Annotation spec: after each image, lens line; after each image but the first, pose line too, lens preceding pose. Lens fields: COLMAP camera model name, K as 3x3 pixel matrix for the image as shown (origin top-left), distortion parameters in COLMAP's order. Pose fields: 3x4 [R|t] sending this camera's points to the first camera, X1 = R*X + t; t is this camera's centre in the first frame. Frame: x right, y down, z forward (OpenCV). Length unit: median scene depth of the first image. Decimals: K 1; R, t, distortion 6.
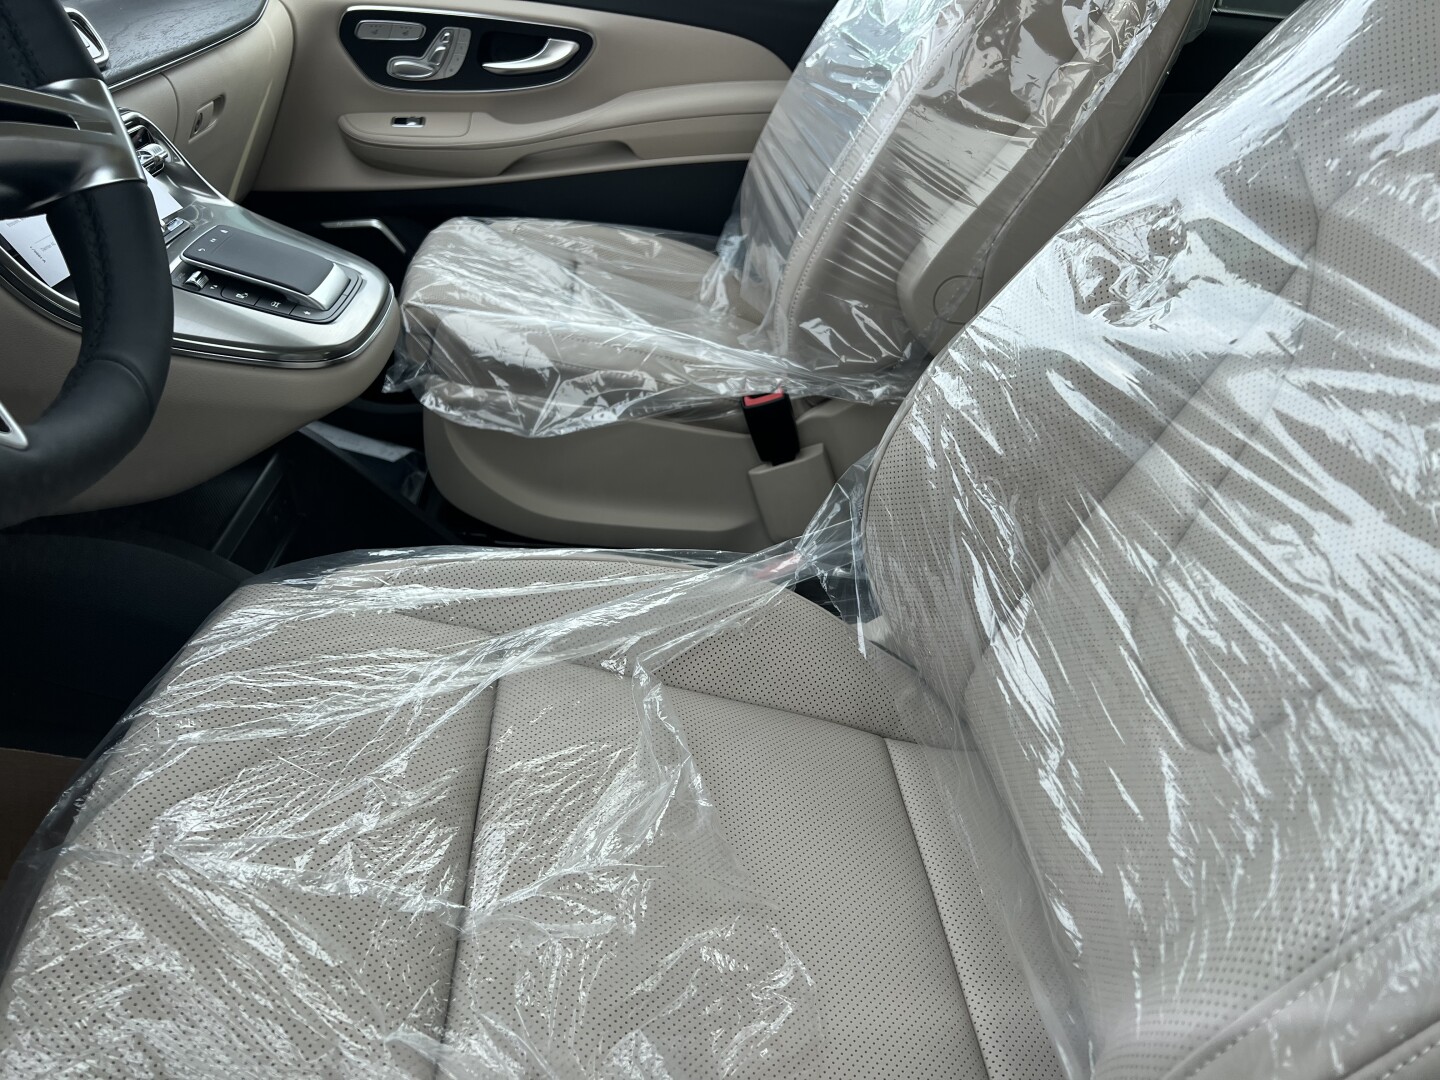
lens RADIAL K [[1069.2, 0, 718.0], [0, 1069.2, 536.1], [0, 0, 1]] dist [0.063870, -0.068312]
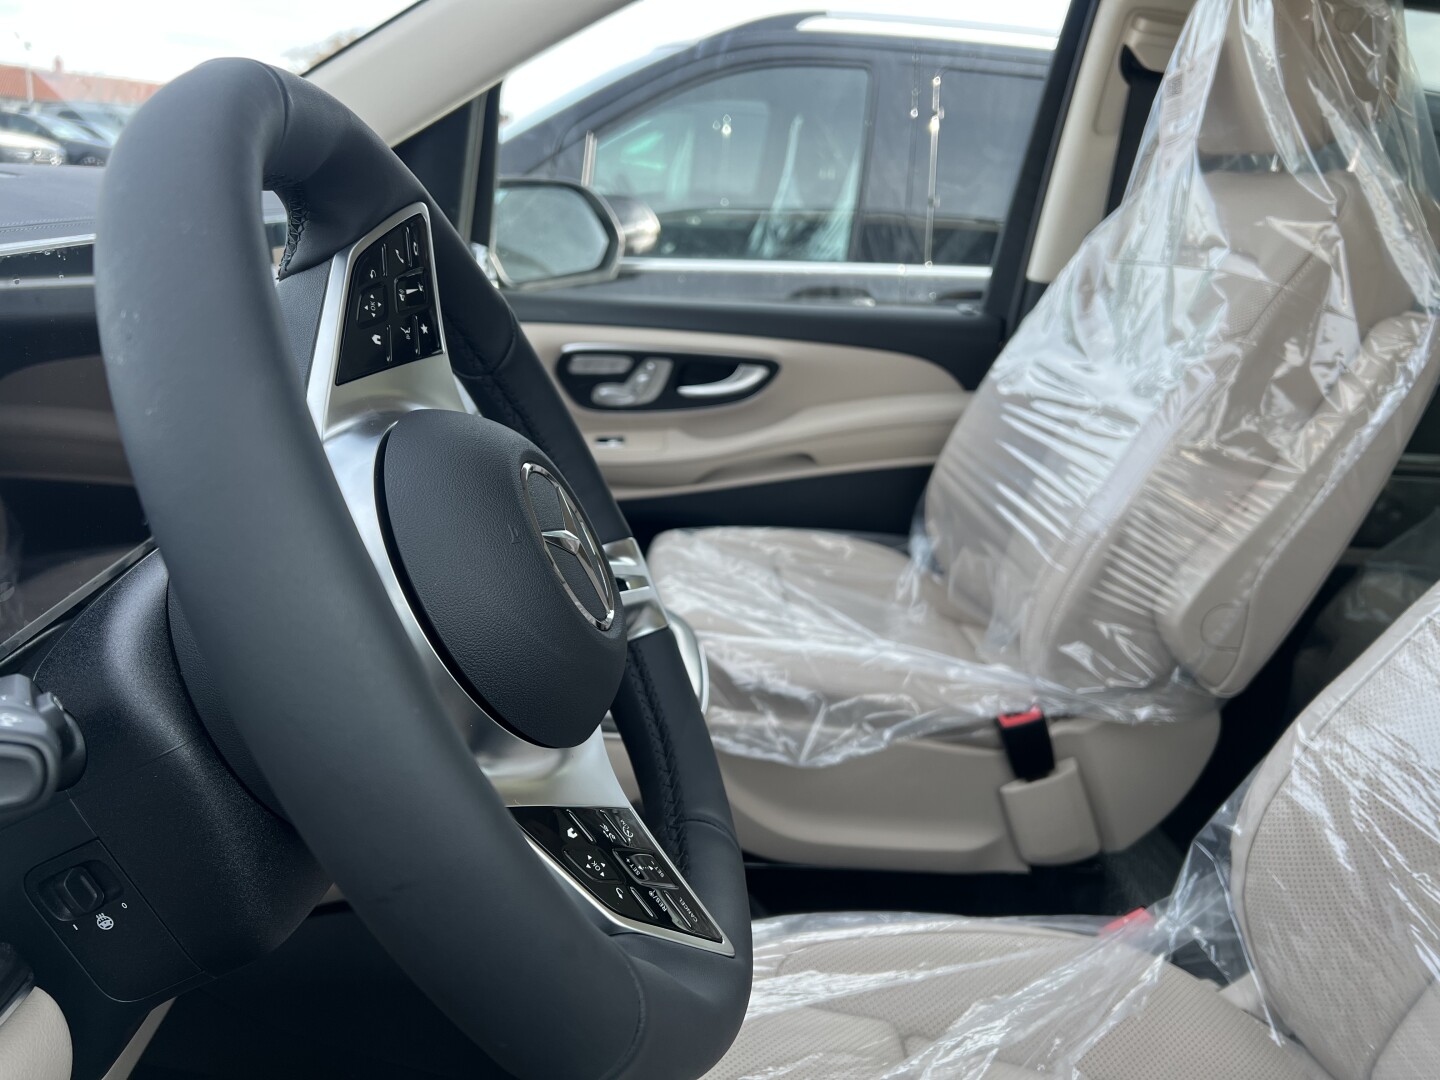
lens RADIAL K [[1069.2, 0, 724.8], [0, 1069.2, 534.2], [0, 0, 1]] dist [0.063870, -0.068312]
pose [[0.999590, -0.023945, -0.015727, -0.210406], [0.020104, 0.977419, -0.210354, -0.087086], [0.020409, 0.209951, 0.977499, -0.034511]]
